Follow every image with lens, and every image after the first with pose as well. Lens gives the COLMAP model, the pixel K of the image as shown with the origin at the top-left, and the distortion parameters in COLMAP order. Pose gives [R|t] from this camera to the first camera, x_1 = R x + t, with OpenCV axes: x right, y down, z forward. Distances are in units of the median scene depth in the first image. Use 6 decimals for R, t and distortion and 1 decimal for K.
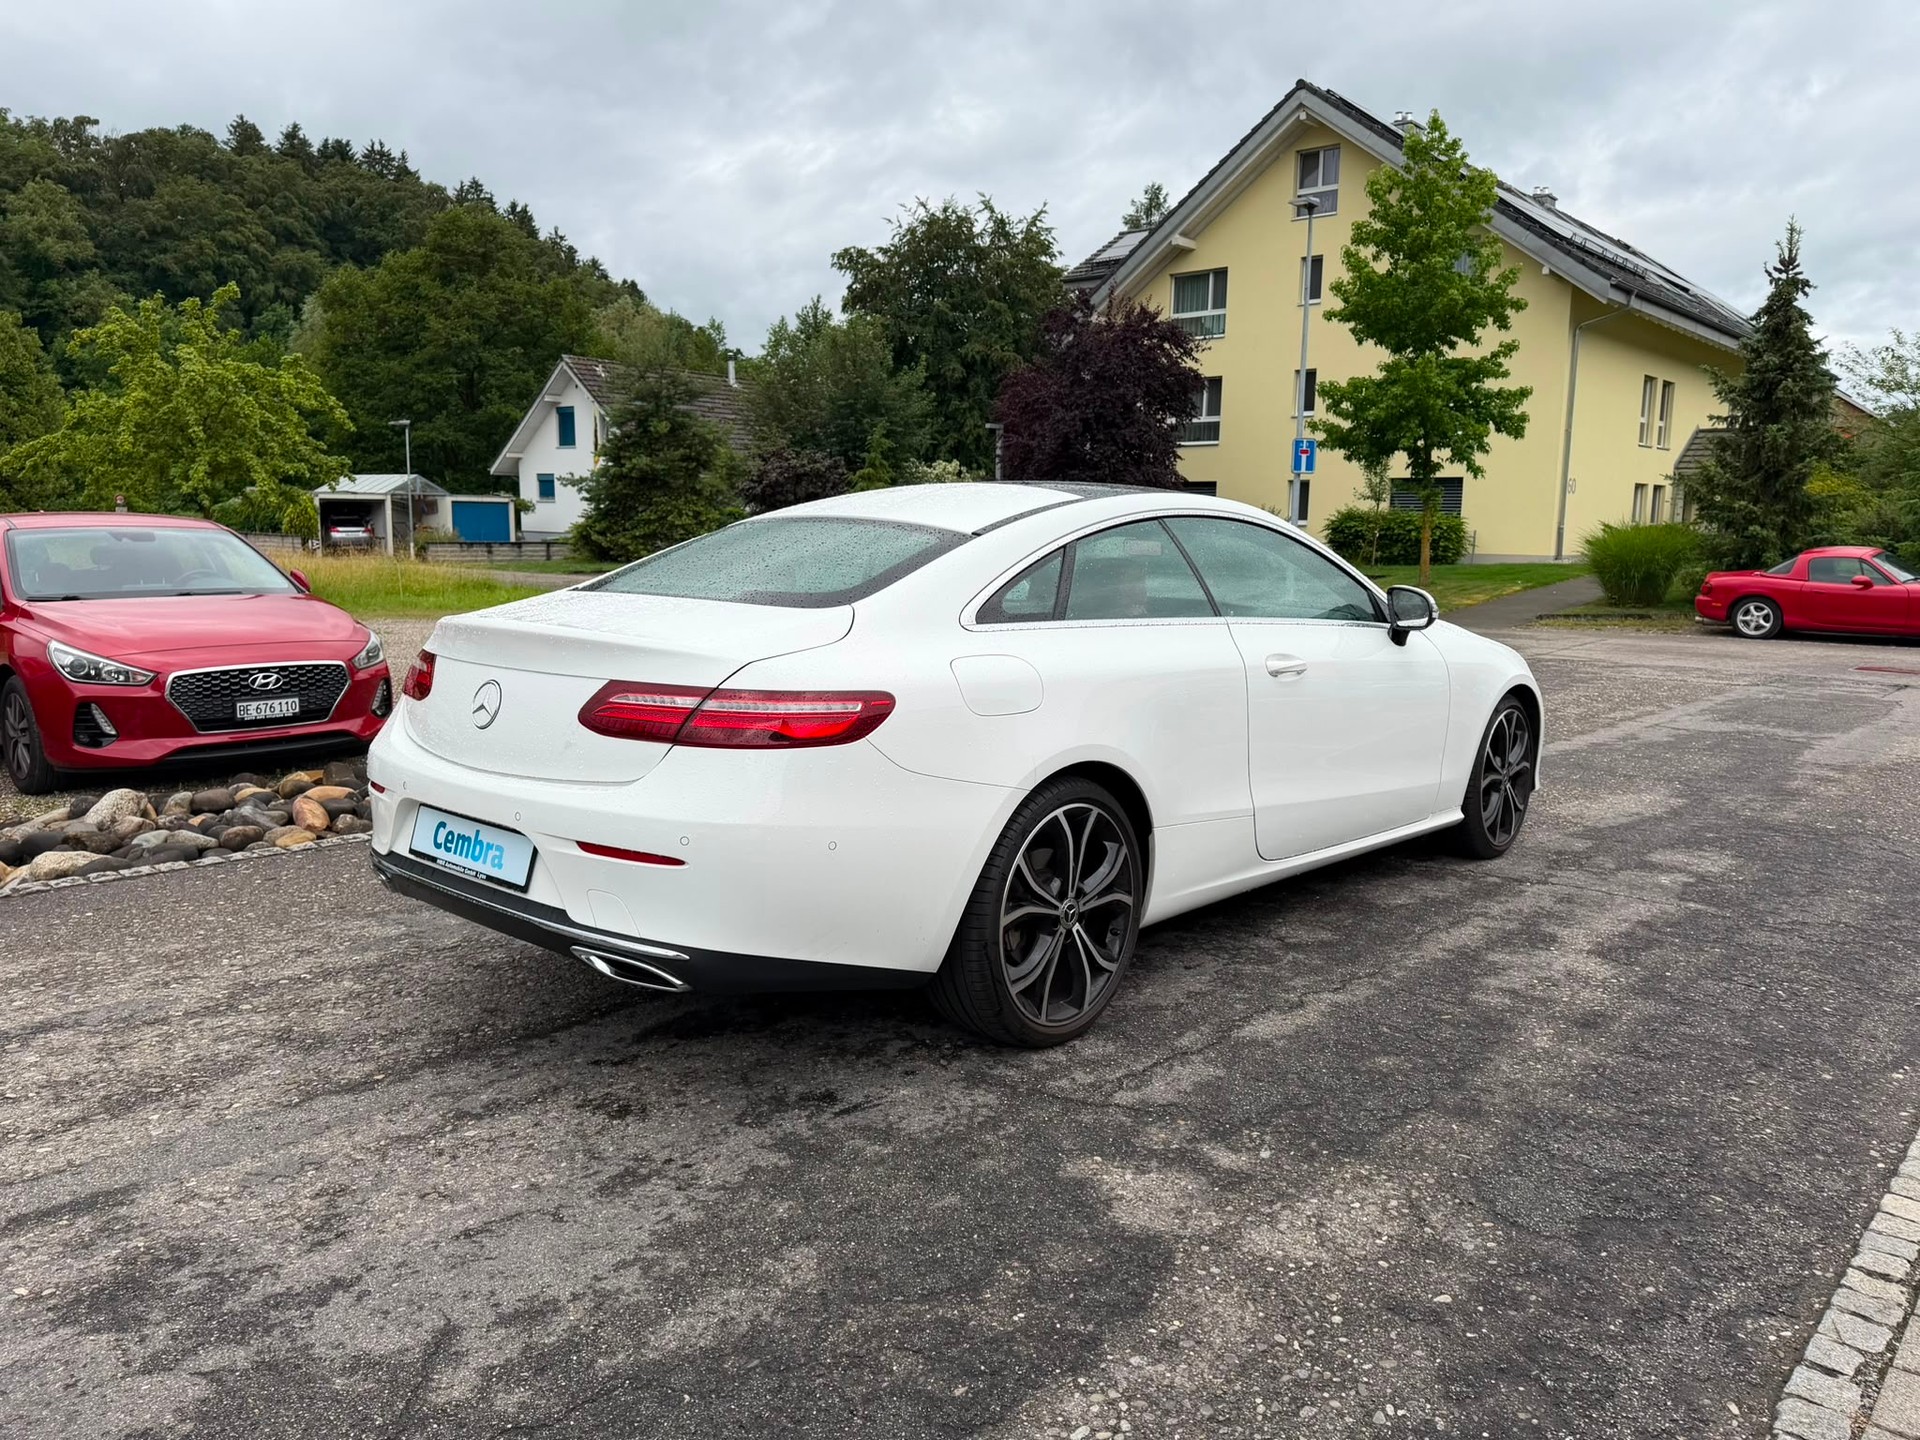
lens RADIAL K [[1358.7, 0, 945.3], [0, 1358.7, 711.1], [0, 0, 1]] dist [0.017999, -0.018796]
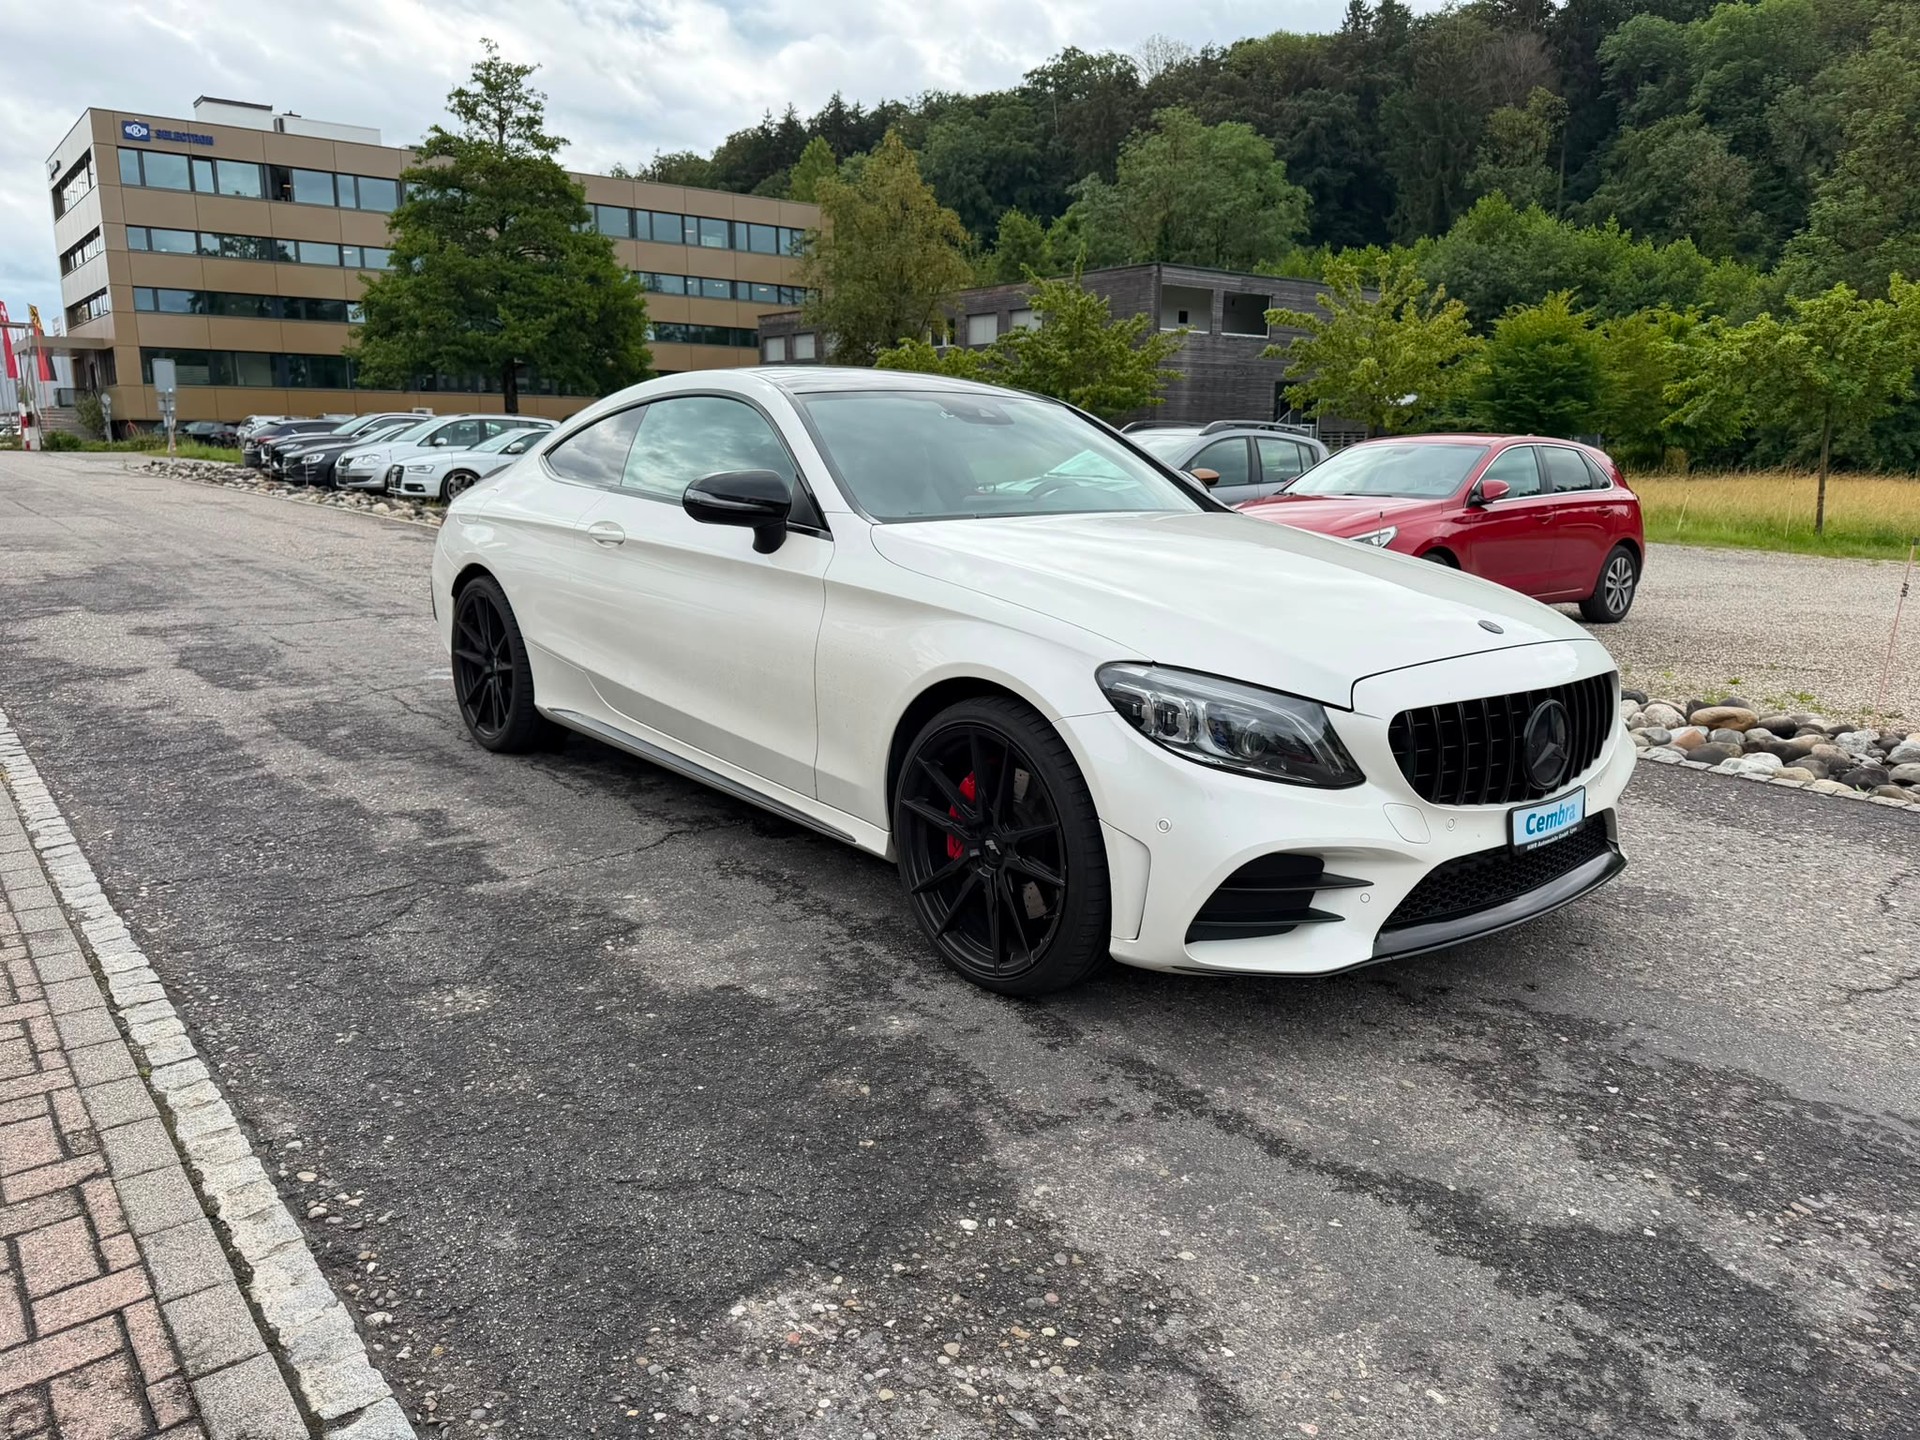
lens RADIAL K [[1355.3, 0, 967.2], [0, 1355.3, 724.7], [0, 0, 1]] dist [0.024620, -0.032886]
pose [[-0.141704, 0.184222, -0.972616, 0.299552], [-0.148939, 0.967378, 0.204929, -0.032493], [0.978640, 0.173900, -0.109643, 0.318641]]
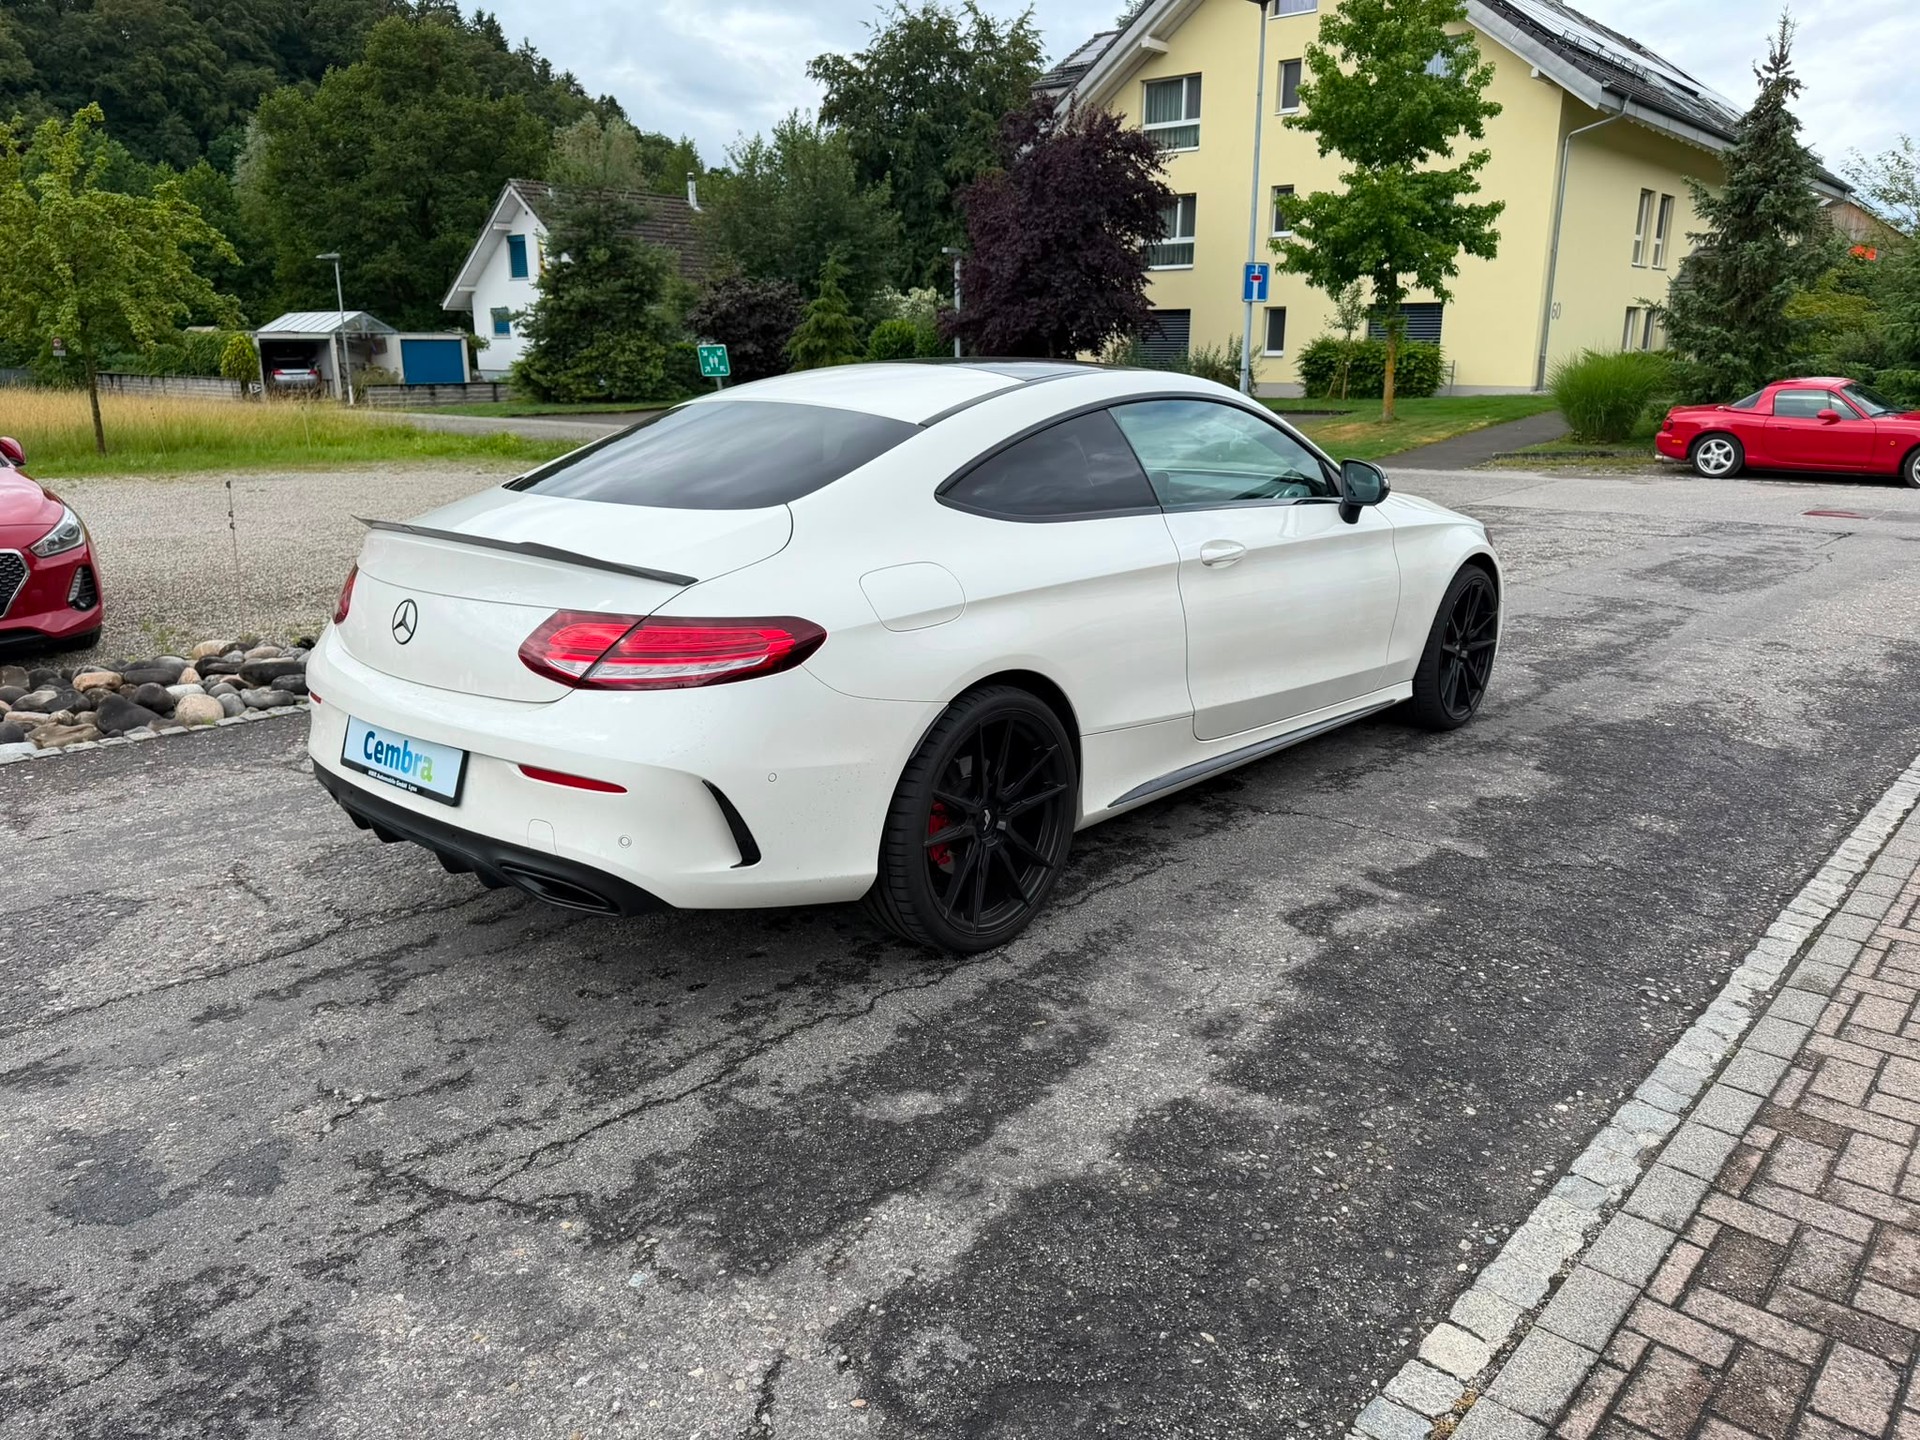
lens RADIAL K [[1367.2, 0, 962.3], [0, 1367.2, 717.6], [0, 0, 1]] dist [-0.005788, 0.001657]
pose [[0.999897, -0.013575, 0.004579, 0.059176], [0.012906, 0.992275, 0.123388, -0.010599], [-0.006219, -0.123316, 0.992348, 0.040492]]
